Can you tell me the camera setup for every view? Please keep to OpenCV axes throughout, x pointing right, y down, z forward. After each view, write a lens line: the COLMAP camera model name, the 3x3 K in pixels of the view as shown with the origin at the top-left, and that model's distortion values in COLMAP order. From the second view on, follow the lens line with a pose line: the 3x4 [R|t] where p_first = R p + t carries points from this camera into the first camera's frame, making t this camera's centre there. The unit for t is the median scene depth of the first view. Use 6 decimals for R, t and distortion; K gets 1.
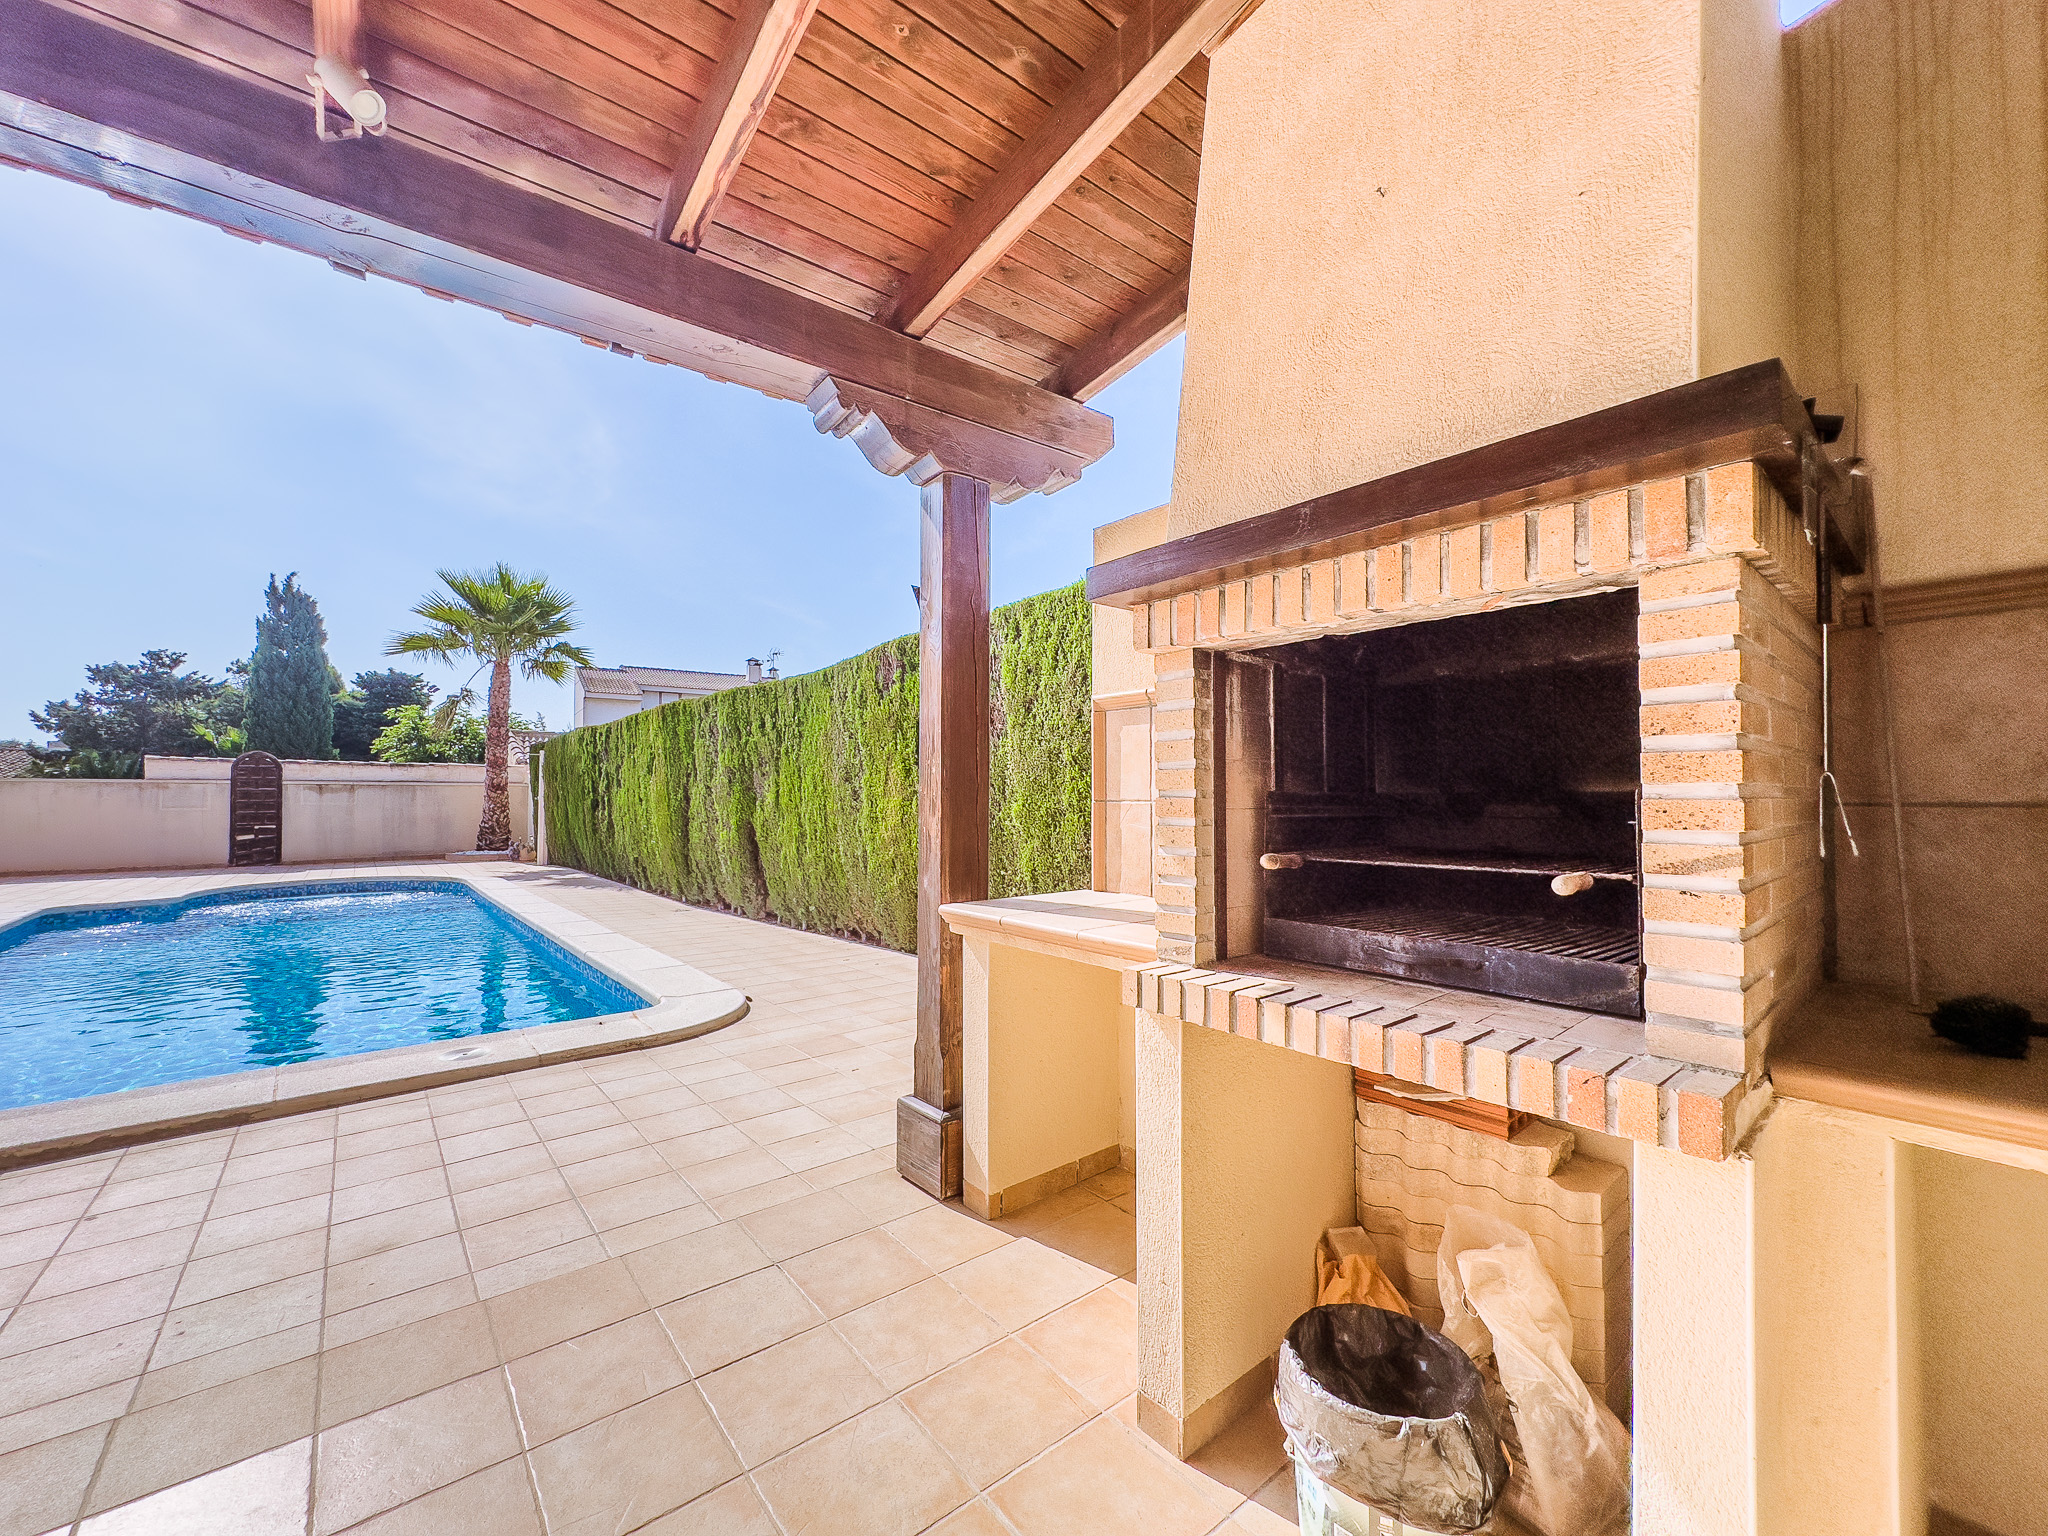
lens RADIAL K [[821.4, 0, 1028.8], [0, 821.4, 783.2], [0, 0, 1]] dist [-0.003615, 0.001692]
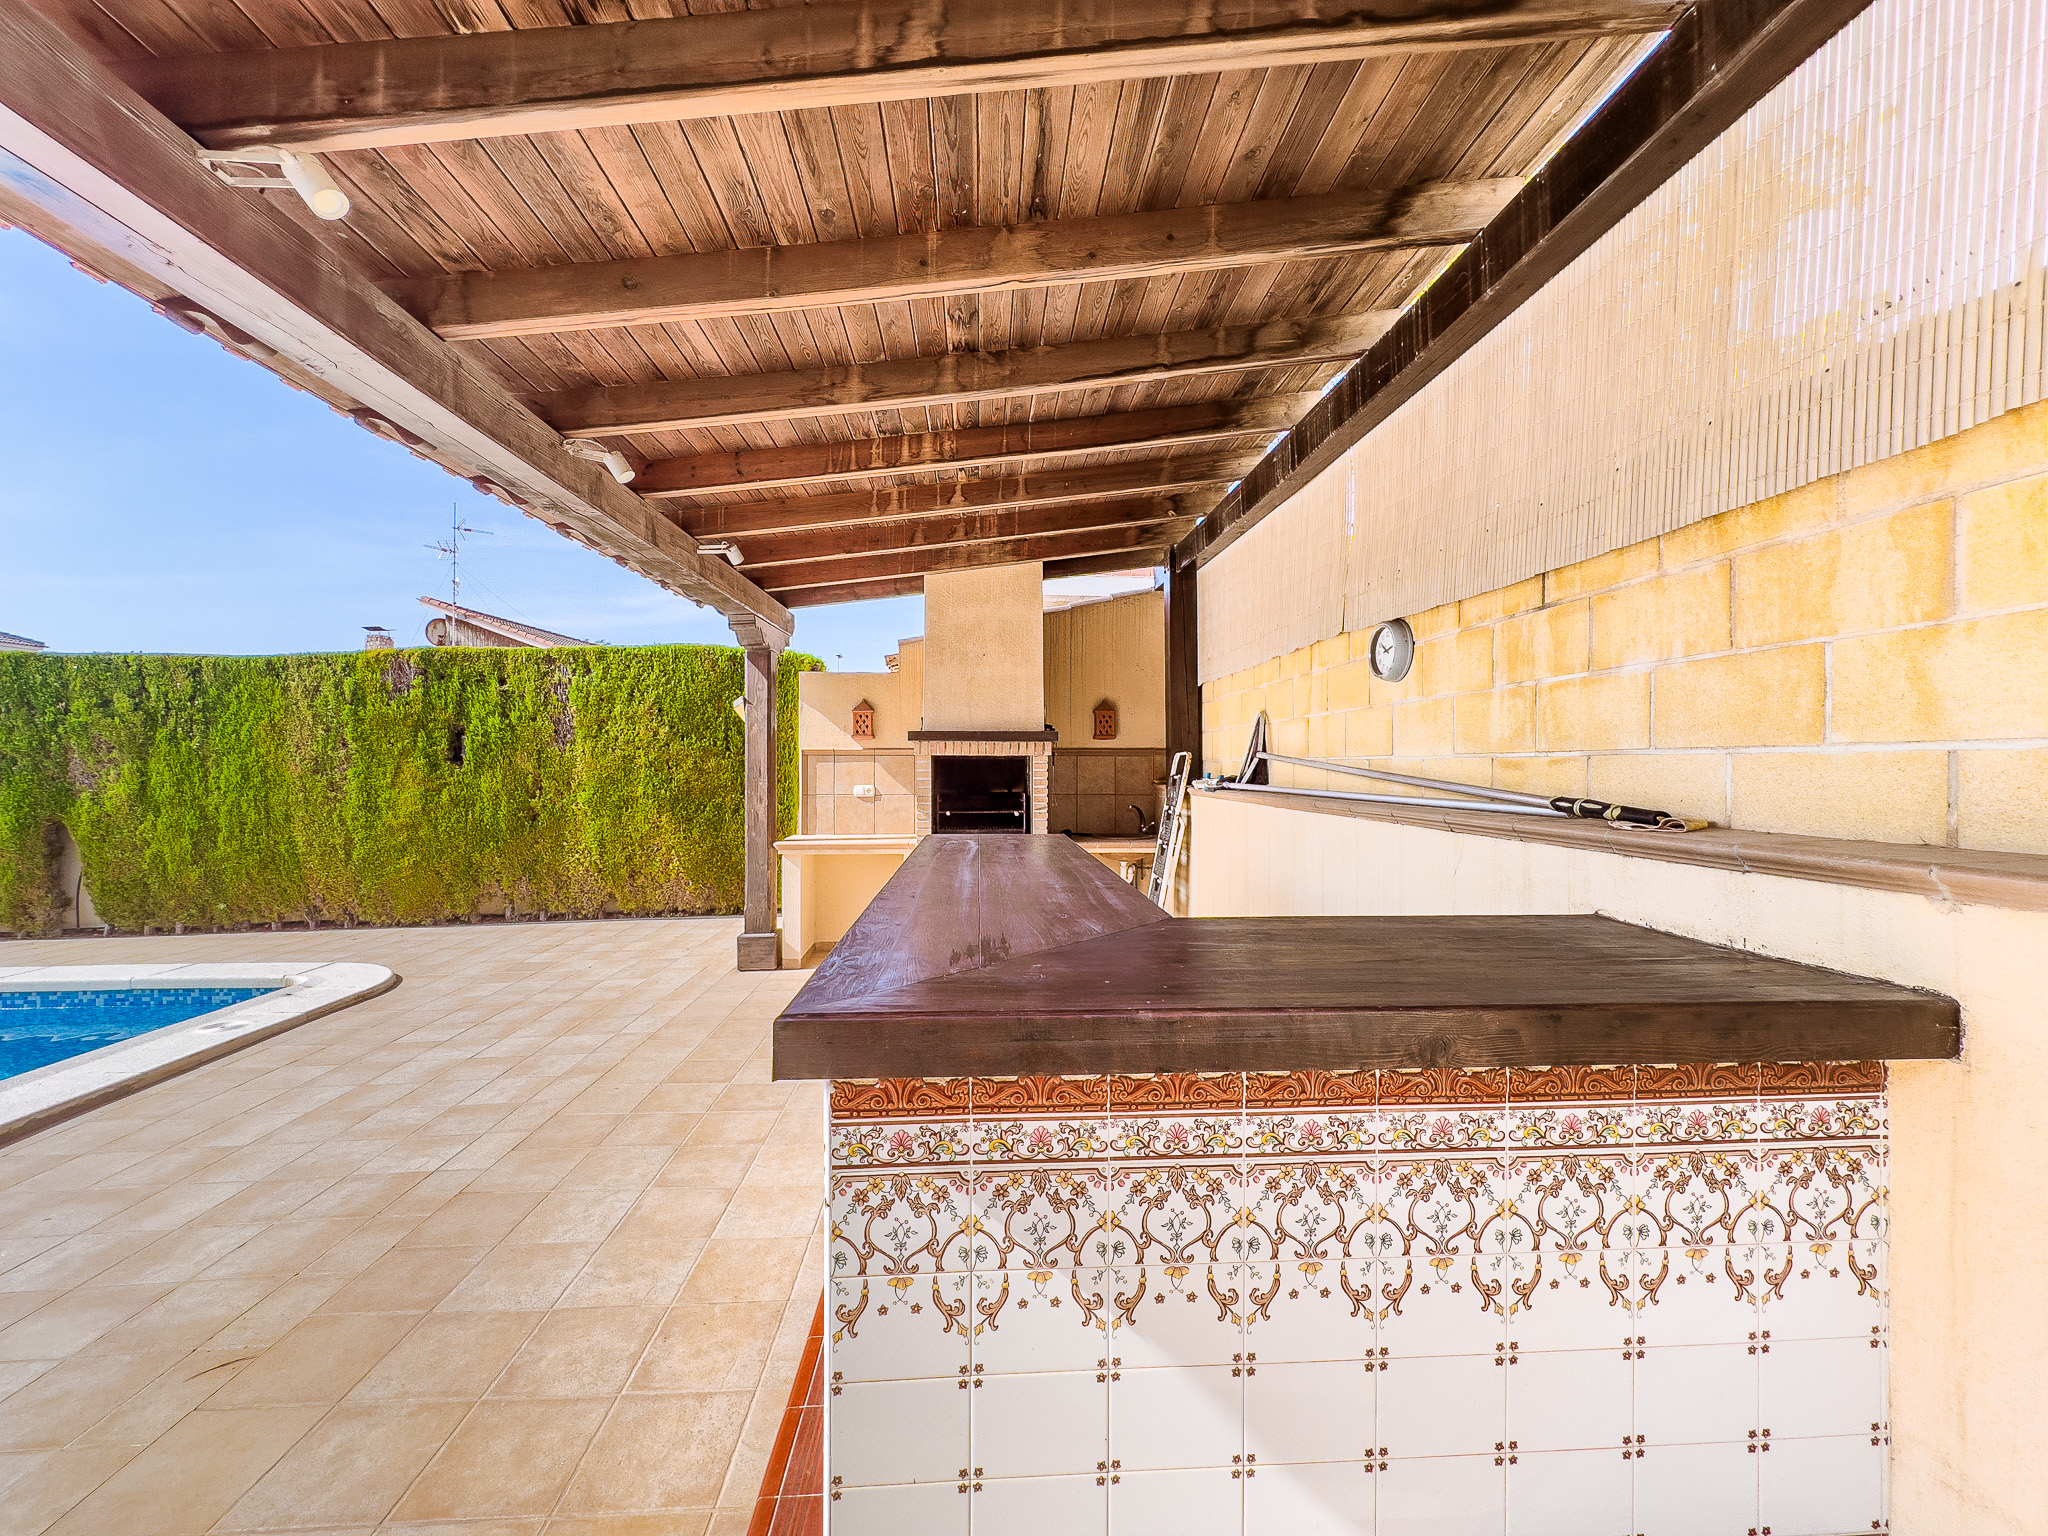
lens RADIAL K [[821.4, 0, 1007.4], [0, 821.4, 781.2], [0, 0, 1]] dist [-0.003615, 0.001692]
pose [[0.598654, -0.013210, 0.800899, -0.205391], [-0.014644, 0.999516, 0.027433, -0.012759], [-0.800874, -0.028151, 0.598171, -0.117804]]
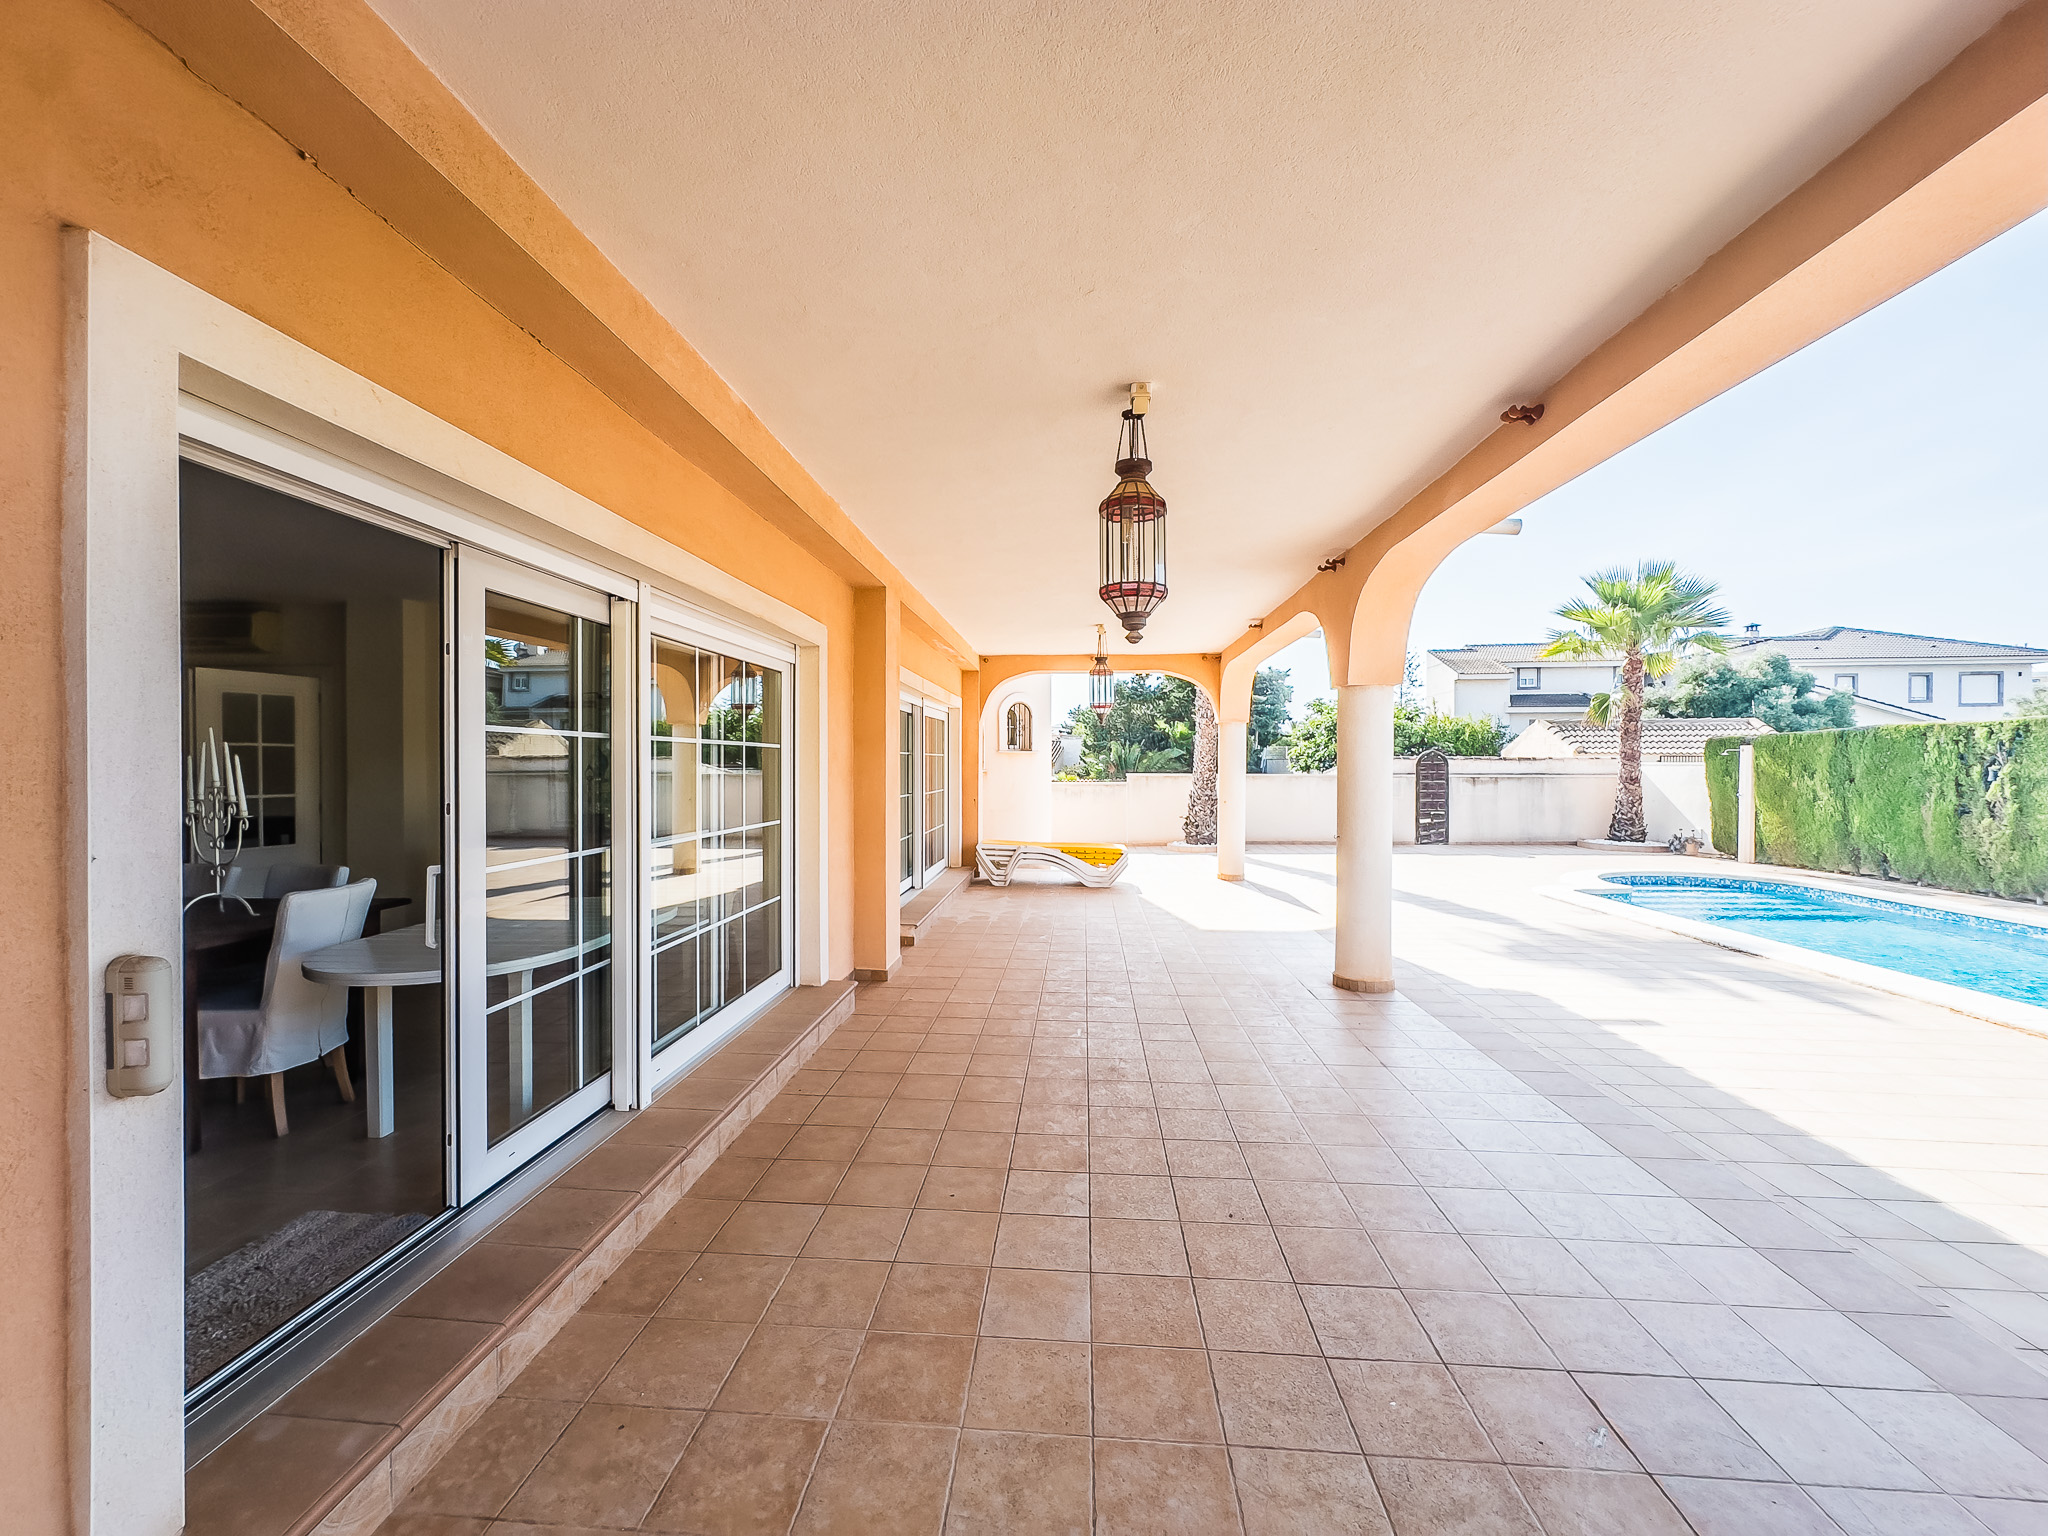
lens RADIAL K [[821.4, 0, 1011.5], [0, 821.4, 771.6], [0, 0, 1]] dist [-0.003615, 0.001692]
pose [[0.715526, 0.003487, -0.698578, -0.524662], [0.011957, 0.999780, 0.017237, -0.033765], [0.698484, -0.020686, 0.715327, -0.281108]]
